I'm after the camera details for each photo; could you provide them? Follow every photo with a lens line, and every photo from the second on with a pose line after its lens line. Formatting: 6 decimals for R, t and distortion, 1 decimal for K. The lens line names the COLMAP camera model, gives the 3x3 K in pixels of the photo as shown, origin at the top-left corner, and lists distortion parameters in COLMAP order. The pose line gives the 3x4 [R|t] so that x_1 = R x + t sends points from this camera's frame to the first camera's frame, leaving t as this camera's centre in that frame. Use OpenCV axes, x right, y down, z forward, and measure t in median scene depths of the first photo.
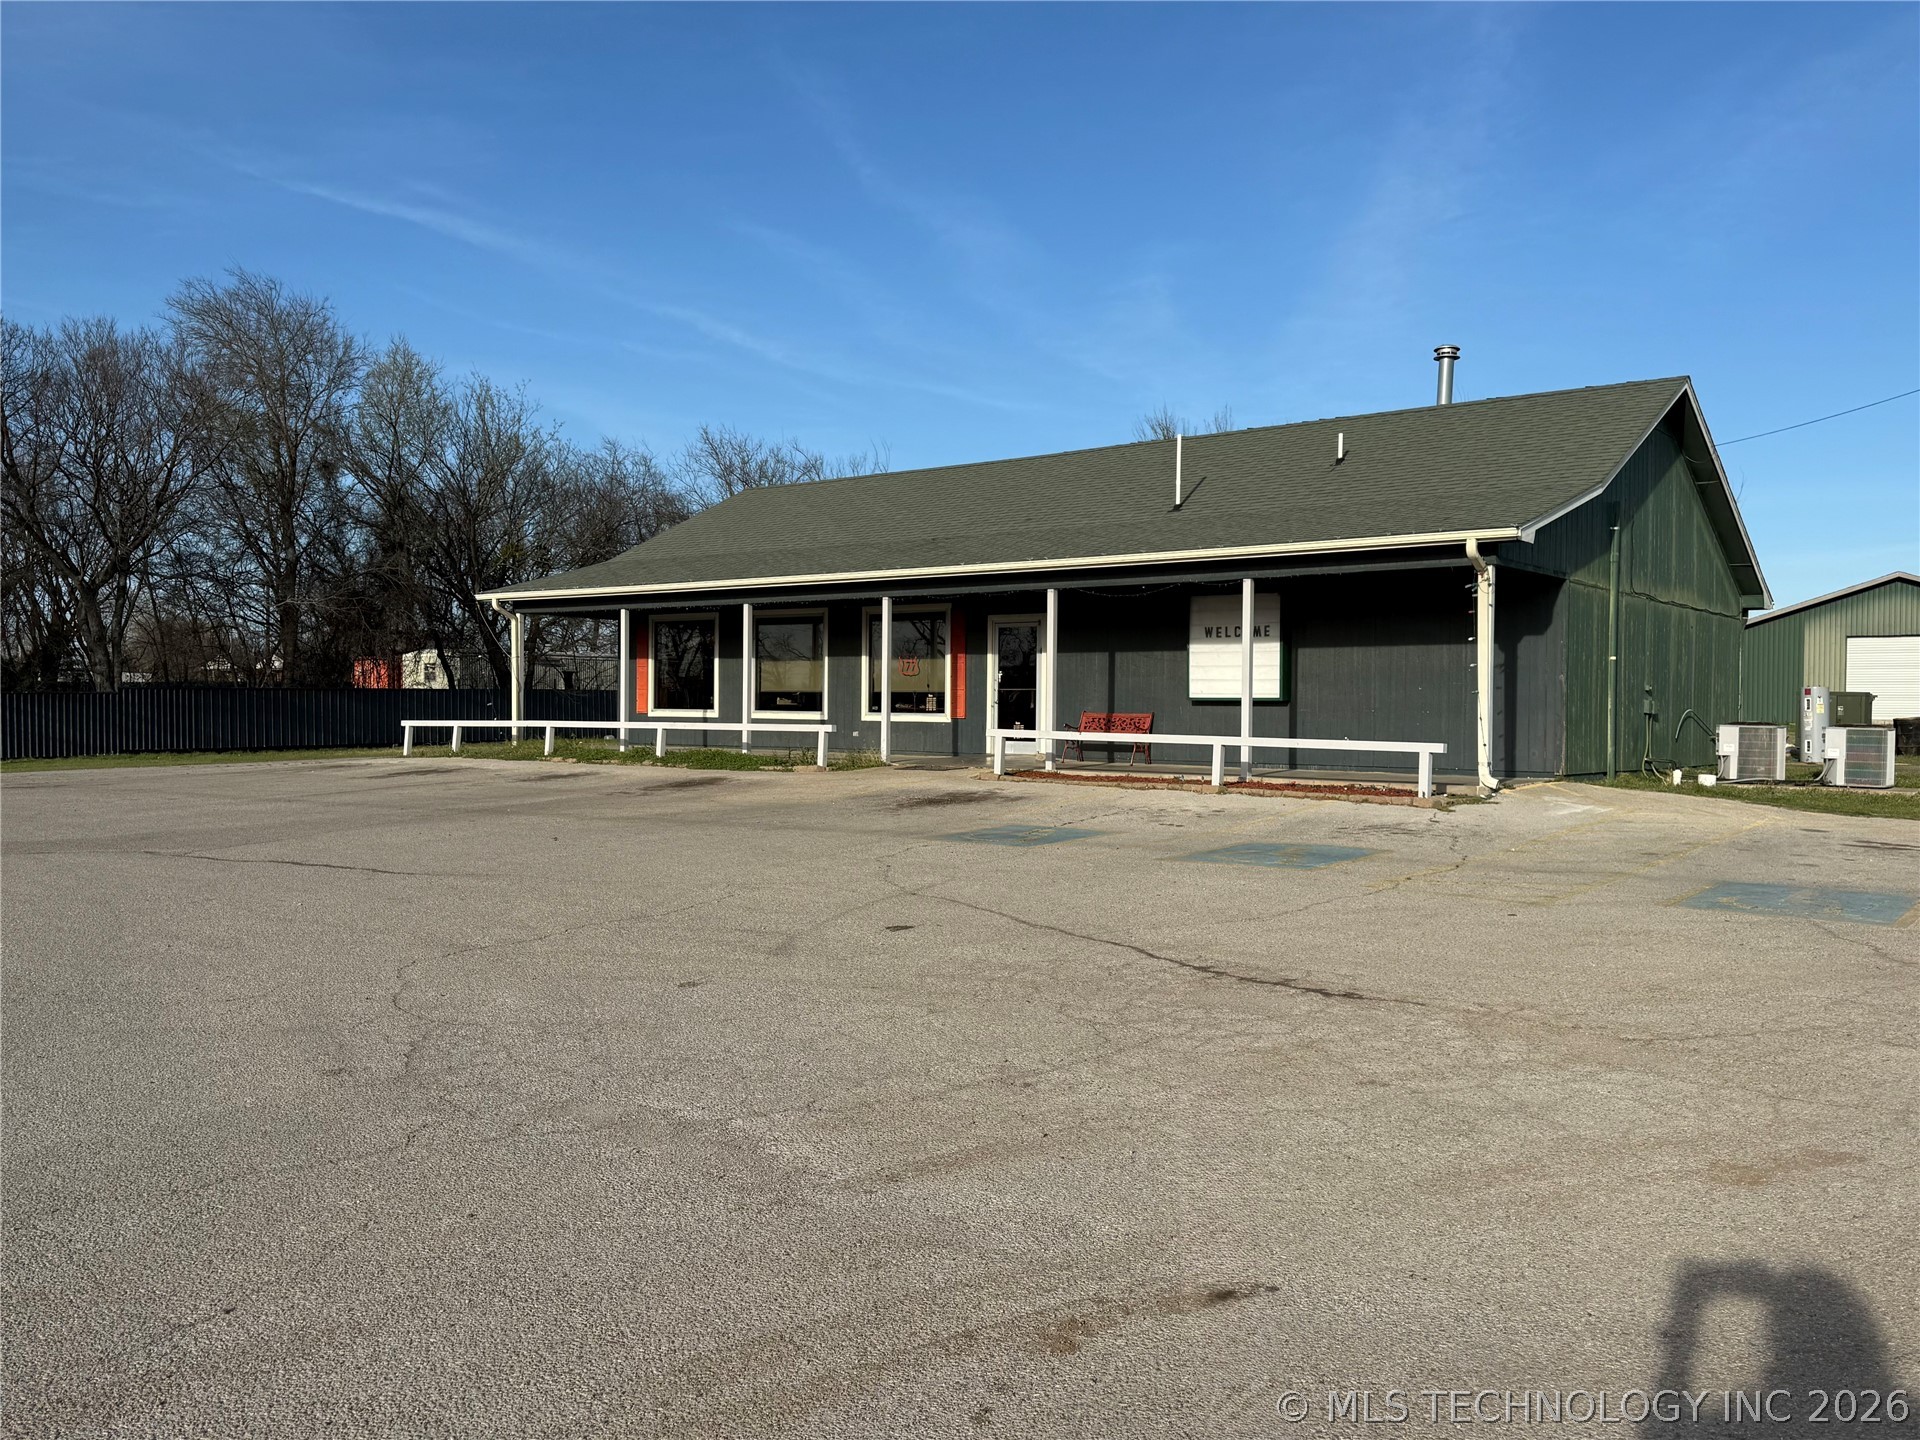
lens RADIAL K [[1559.5, 0, 960.4], [0, 1559.5, 718.6], [0, 0, 1]] dist [0.083014, -0.051049]
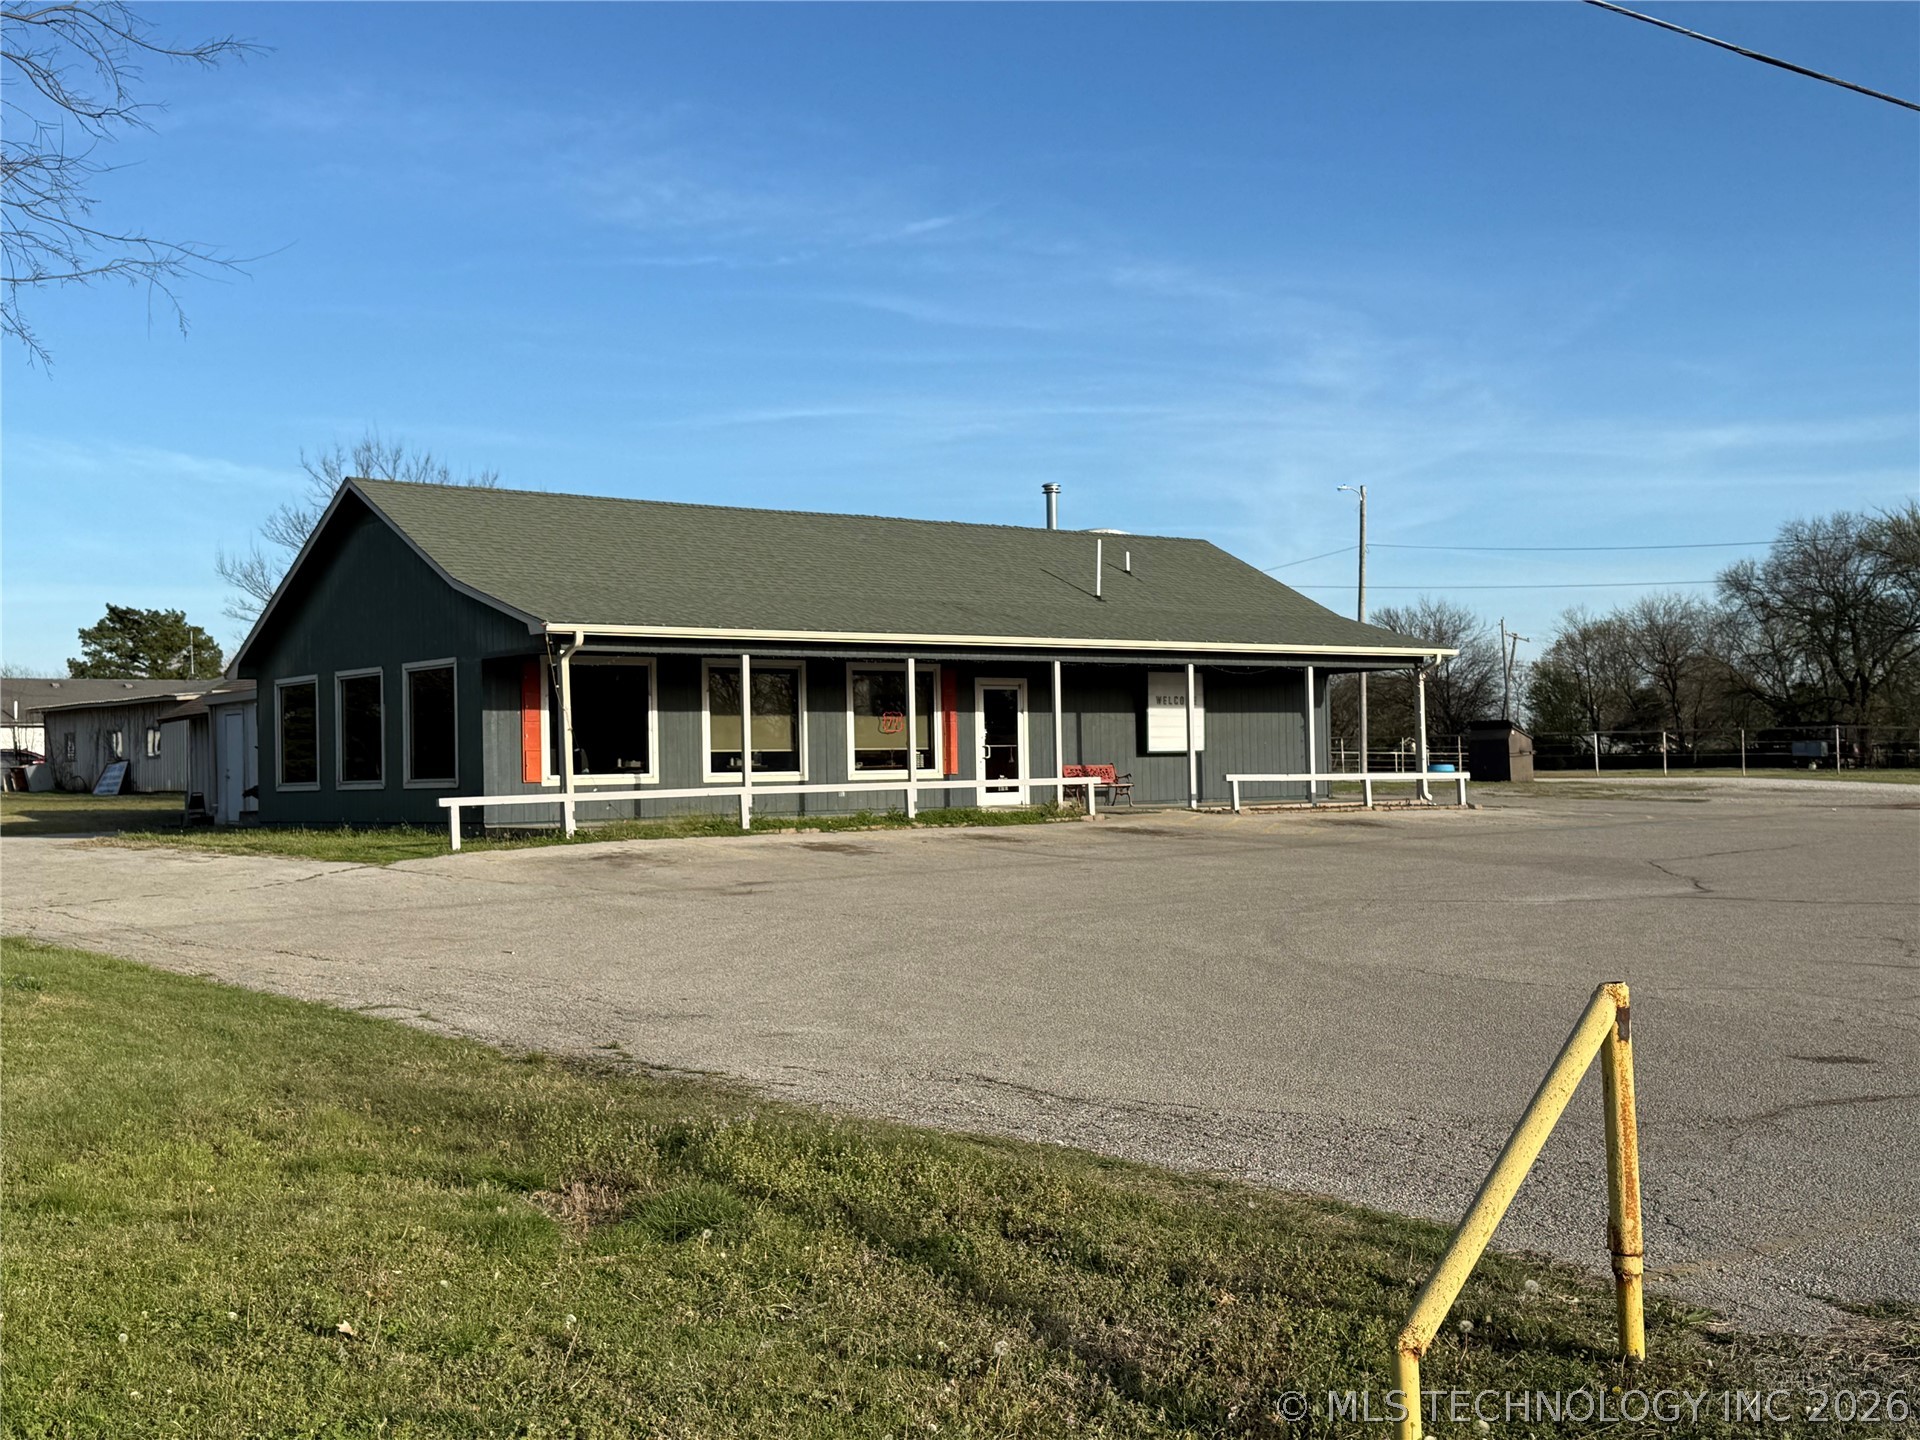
lens RADIAL K [[2104.7, 0, 968.3], [0, 2104.7, 717.3], [0, 0, 1]] dist [0.120621, 0.000000]
pose [[0.213209, 0.009383, 0.976962, -1.407651], [0.026830, 0.999521, -0.015455, -0.015950], [-0.976638, 0.029507, 0.212855, 0.694096]]
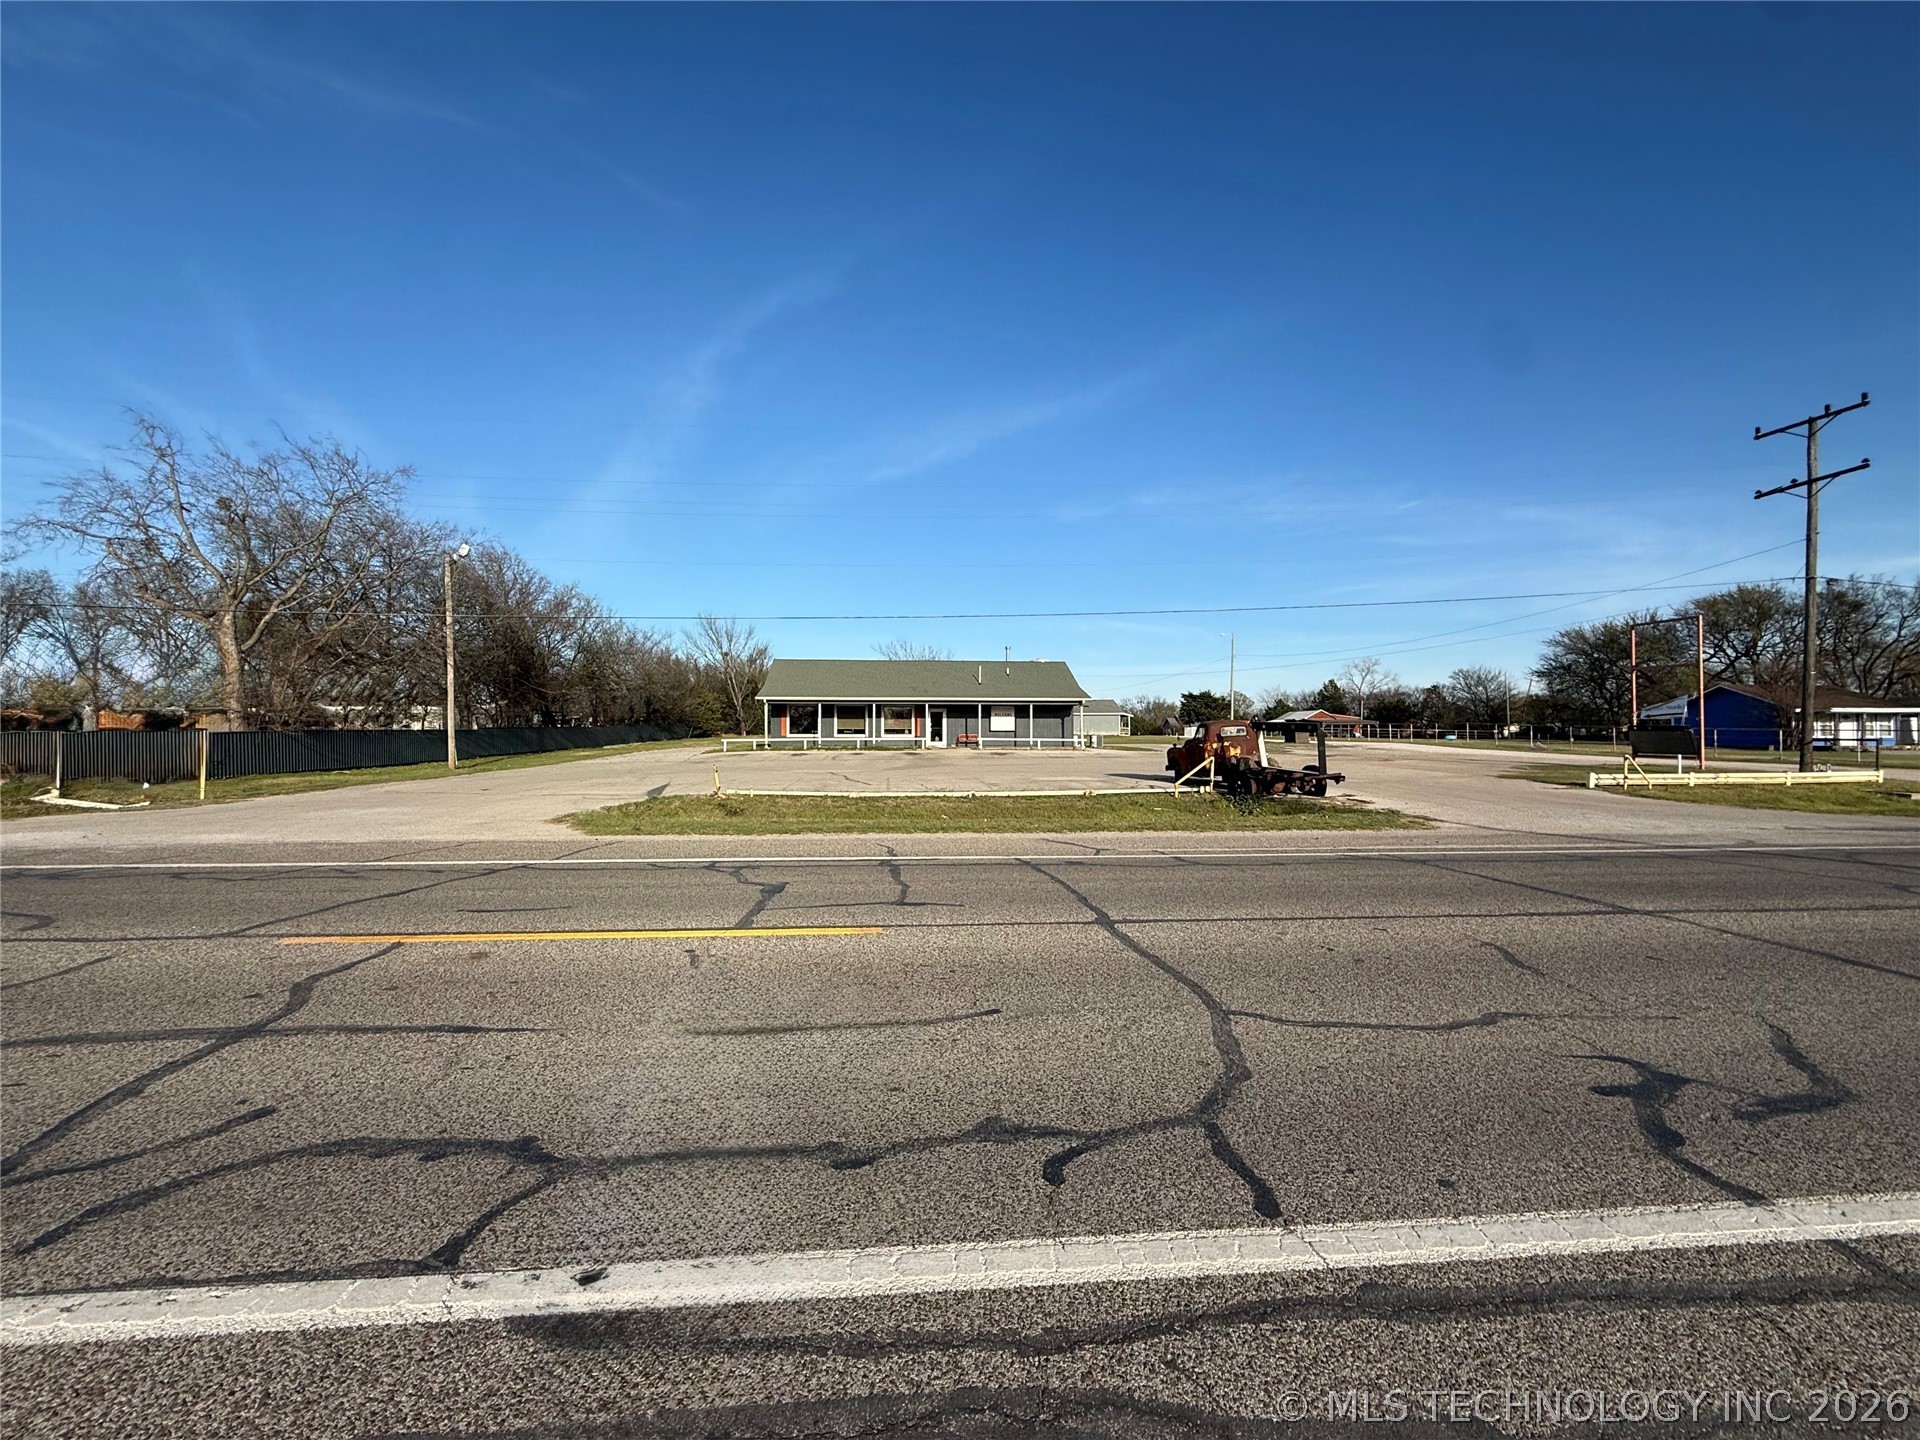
lens RADIAL K [[757.3, 0, 953.3], [0, 757.3, 724.1], [0, 0, 1]] dist [-0.007746, 0.000225]
pose [[0.707523, -0.001451, 0.706689, -1.214820], [0.010897, 0.999901, -0.008857, -0.011140], [-0.706606, 0.013967, 0.707469, -0.323243]]
